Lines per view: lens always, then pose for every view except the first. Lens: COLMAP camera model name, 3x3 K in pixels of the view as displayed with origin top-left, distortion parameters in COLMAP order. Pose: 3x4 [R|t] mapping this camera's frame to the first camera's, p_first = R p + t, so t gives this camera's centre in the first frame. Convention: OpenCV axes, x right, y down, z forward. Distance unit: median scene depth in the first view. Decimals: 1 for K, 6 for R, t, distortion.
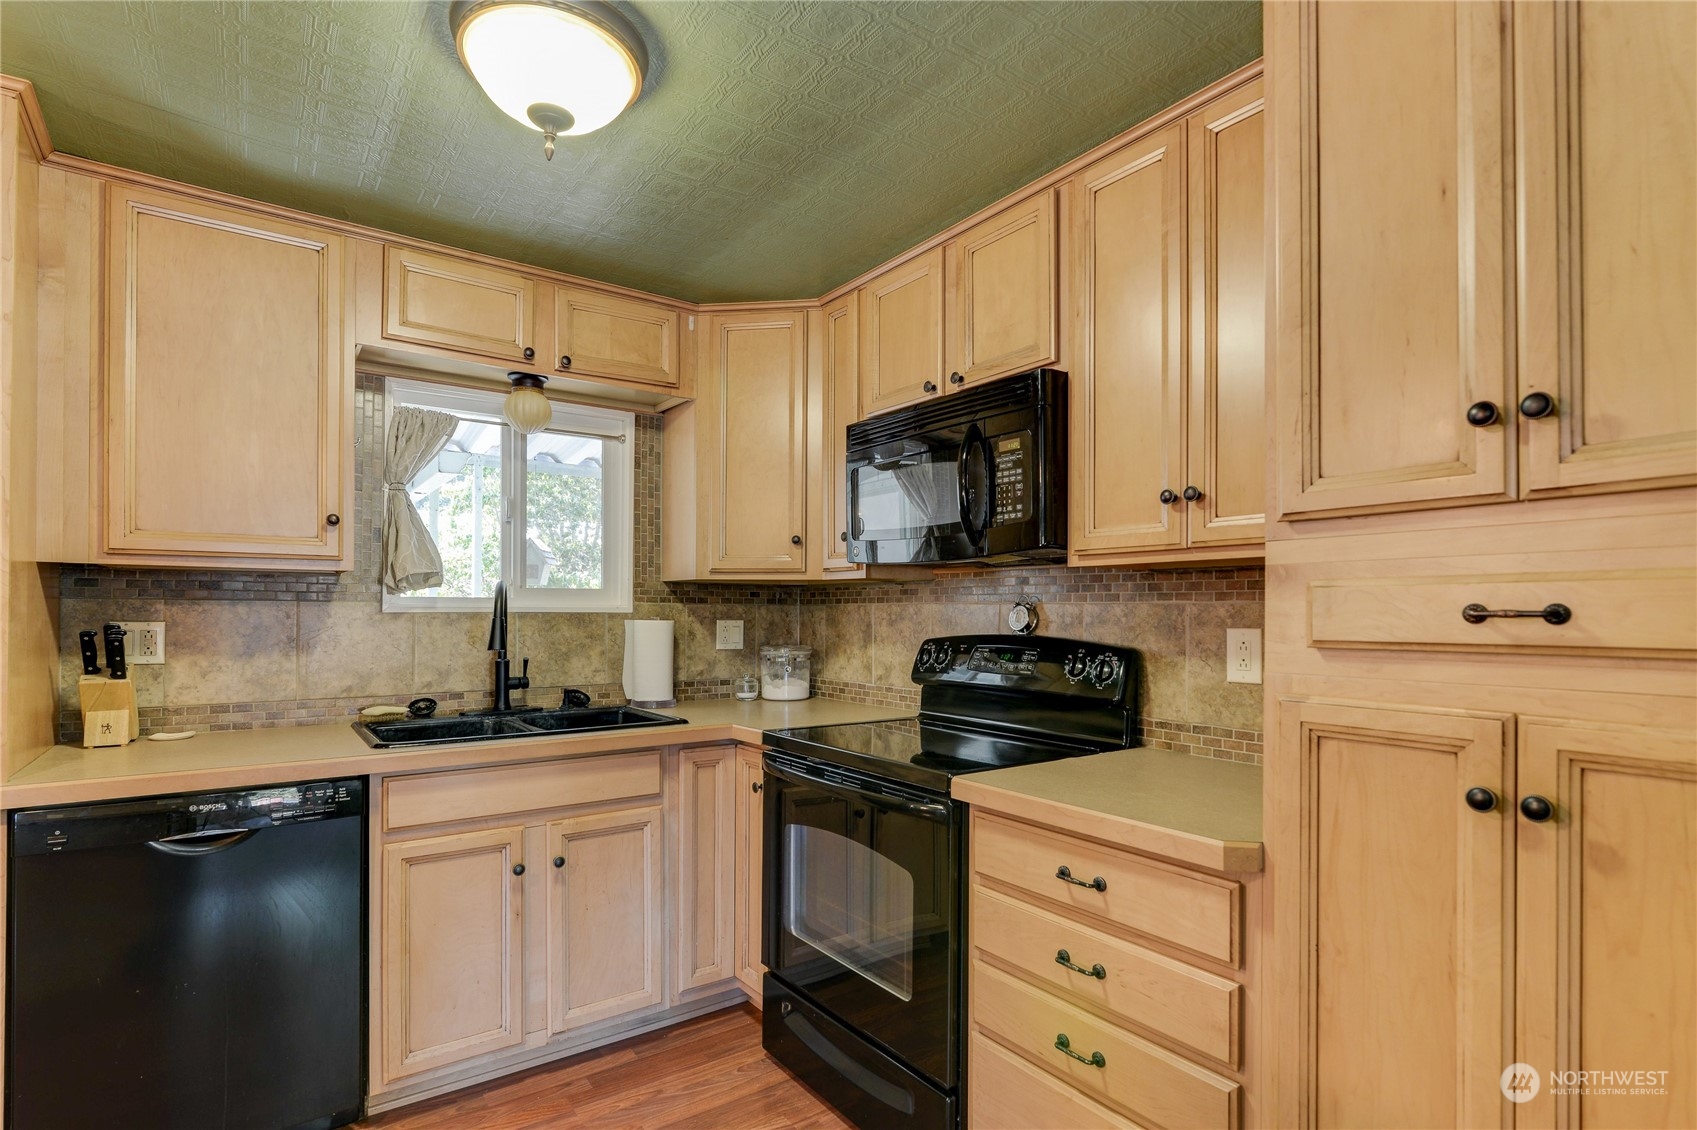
lens RADIAL K [[838.0, 0, 840.4], [0, 838.0, 606.1], [0, 0, 1]] dist [-0.003876, -0.000155]
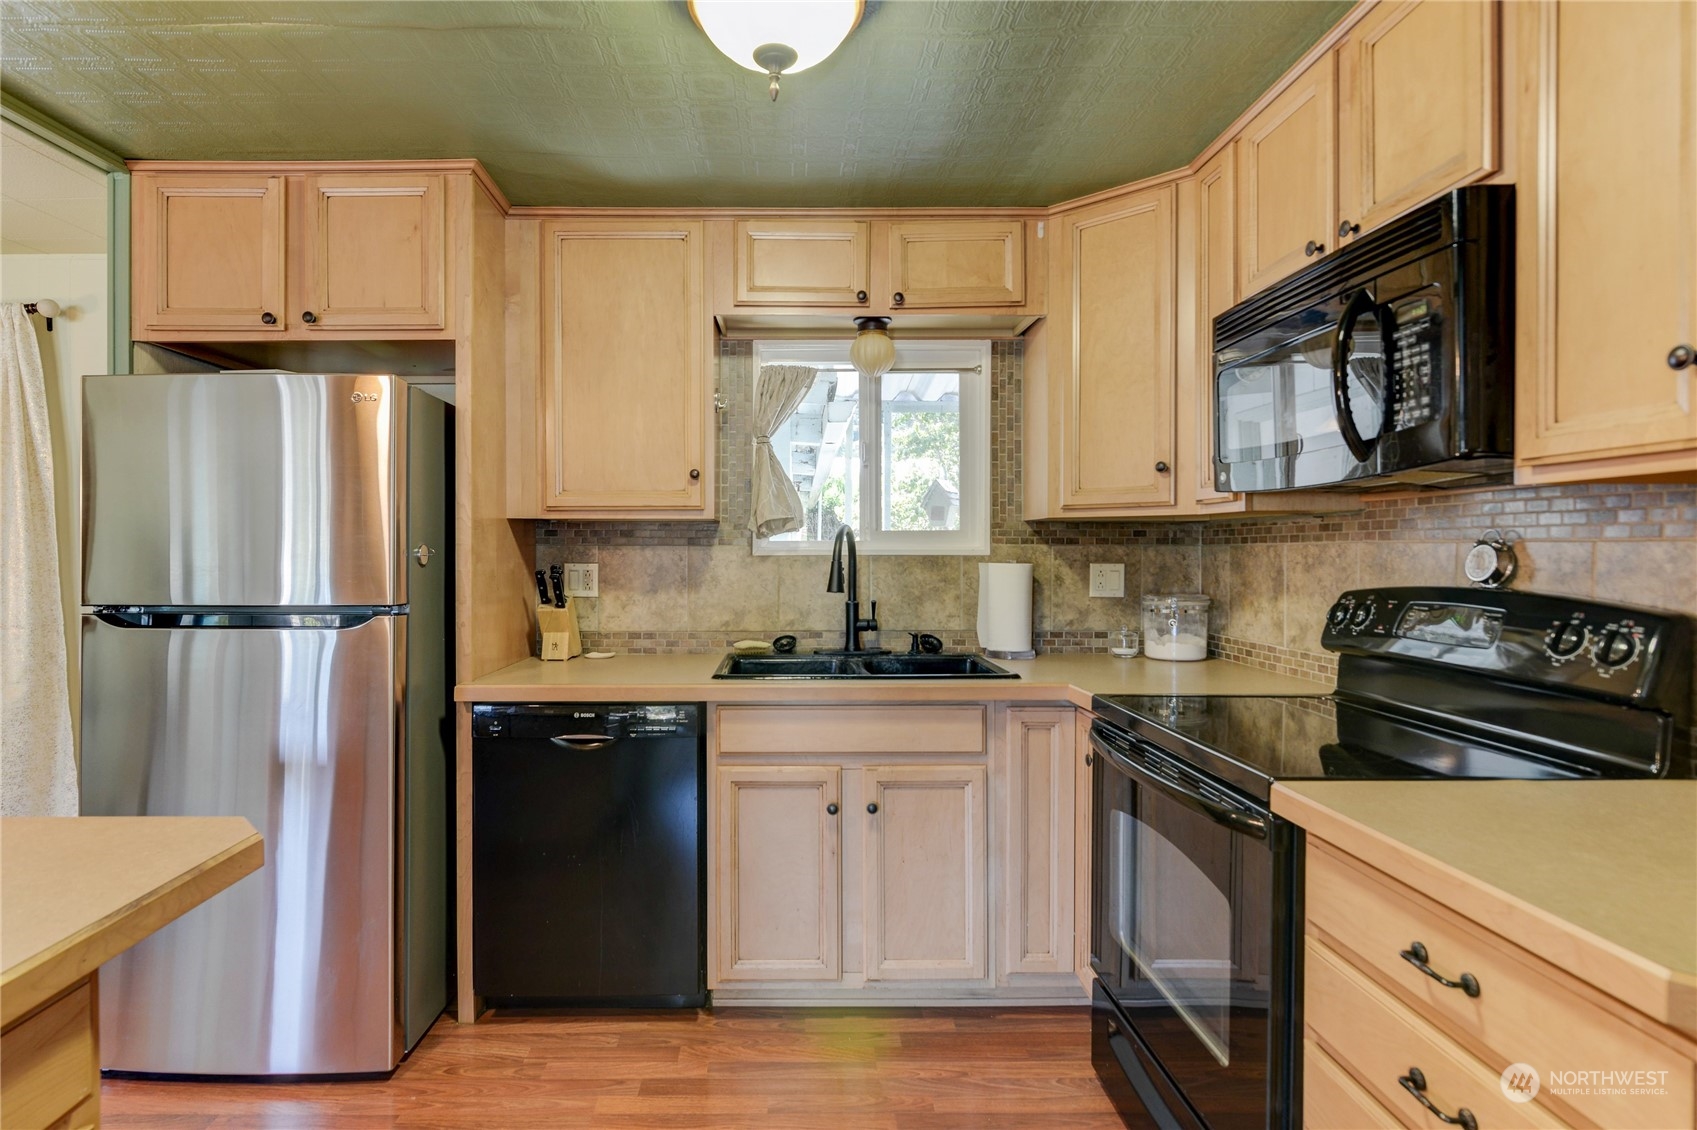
lens RADIAL K [[869.5, 0, 787.7], [0, 869.5, 557.9], [0, 0, 1]] dist [-0.004176, -0.001894]
pose [[0.812093, 0.000694, -0.583528, 0.168541], [0.007077, 0.999914, 0.011039, -0.001603], [0.583486, -0.013094, 0.812018, 0.105120]]
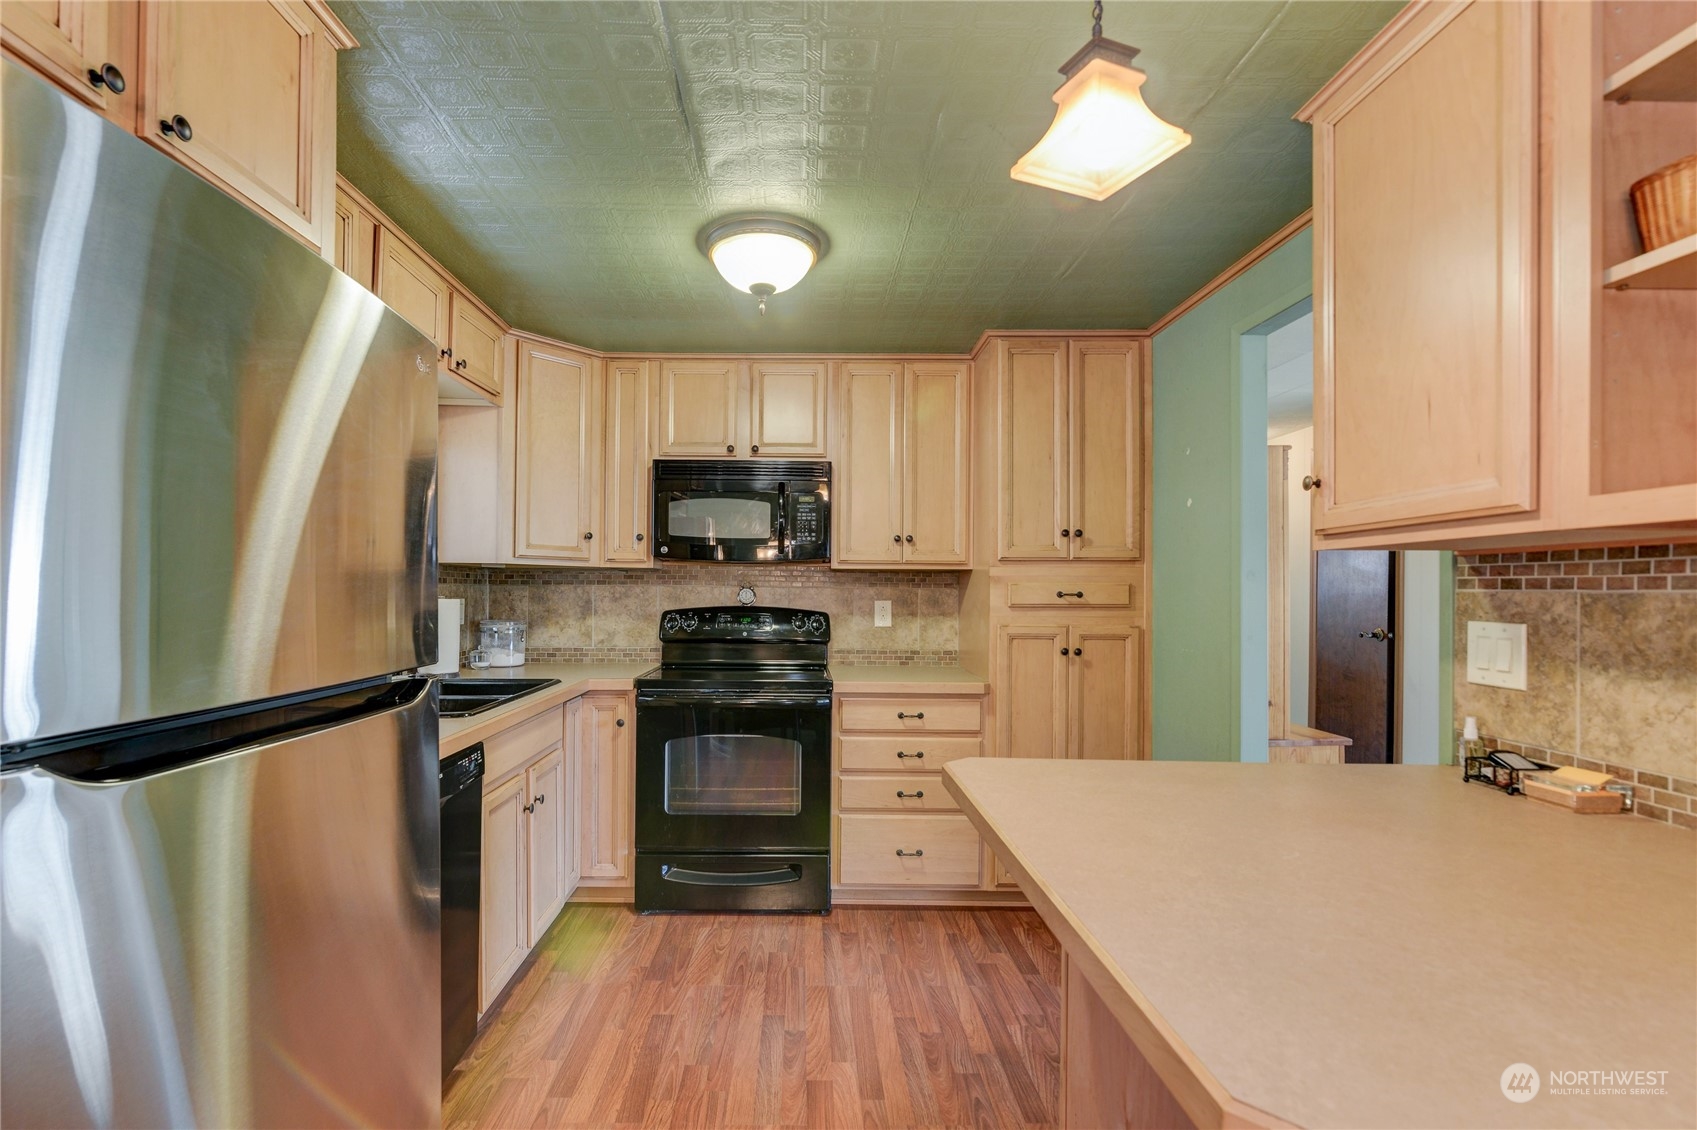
lens RADIAL K [[789.9, 0, 818.6], [0, 789.9, 588.0], [0, 0, 1]] dist [-0.002993, 0.000563]
pose [[0.562467, 0.003433, 0.826812, -0.980969], [-0.010130, 0.999945, 0.002739, -0.006545], [-0.826757, -0.009916, 0.562471, 0.027637]]
